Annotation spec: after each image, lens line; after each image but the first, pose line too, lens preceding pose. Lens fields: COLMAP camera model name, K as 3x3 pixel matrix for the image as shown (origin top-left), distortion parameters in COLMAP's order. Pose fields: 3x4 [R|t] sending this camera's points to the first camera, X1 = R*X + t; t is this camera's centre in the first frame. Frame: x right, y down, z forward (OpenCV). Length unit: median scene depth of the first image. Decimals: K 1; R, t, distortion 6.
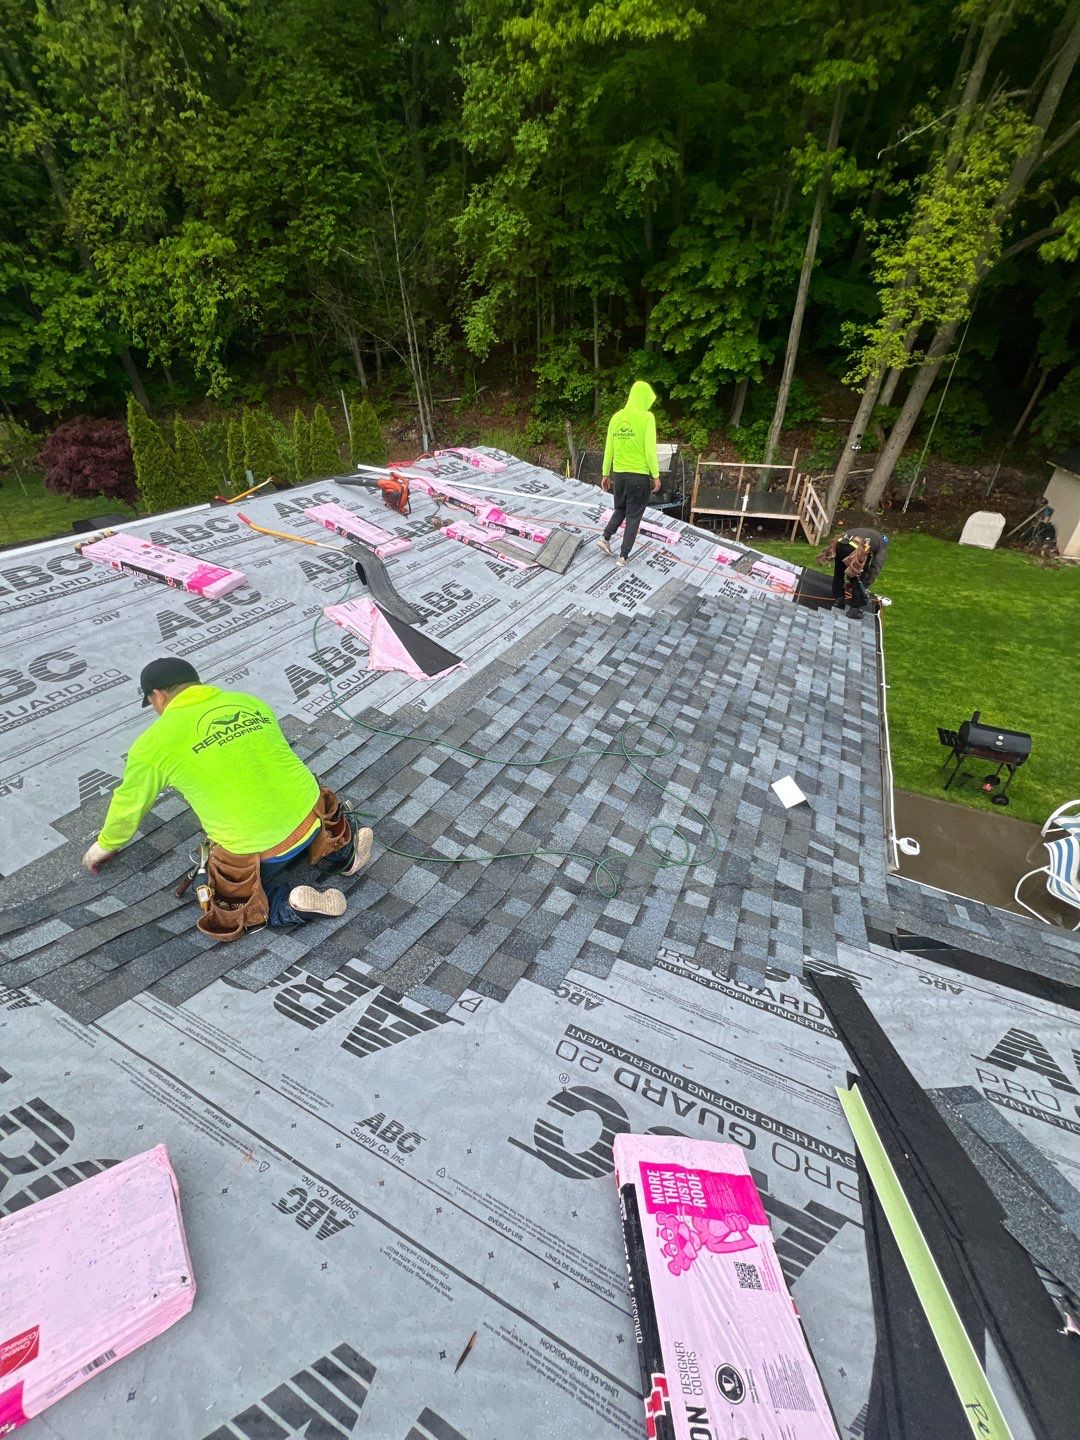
lens RADIAL K [[571.0, 0, 540.0], [0, 571.0, 720.0], [0, 0, 1]] dist [-0.004906, 0.000444]
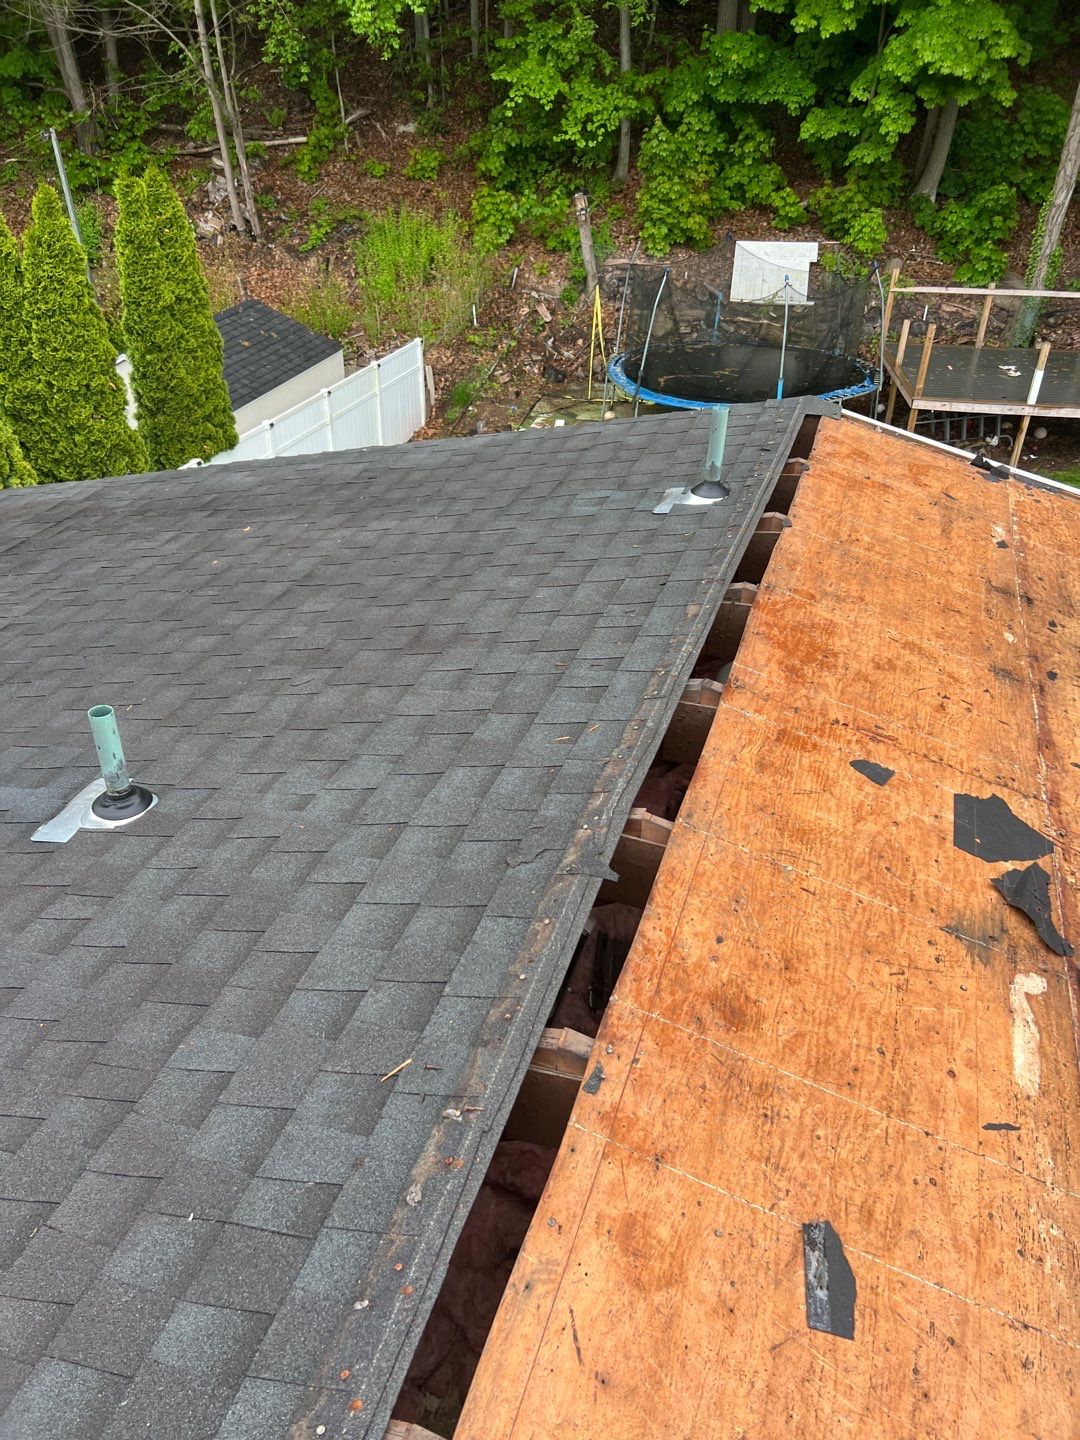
lens RADIAL K [[1062.1, 0, 540.0], [0, 1062.1, 720.0], [0, 0, 1]] dist [0.045349, -0.055895]
pose [[0.993188, -0.058985, 0.100493, -0.086391], [0.059664, 0.998211, -0.003758, -0.117474], [-0.100092, 0.009728, 0.994931, 0.186207]]
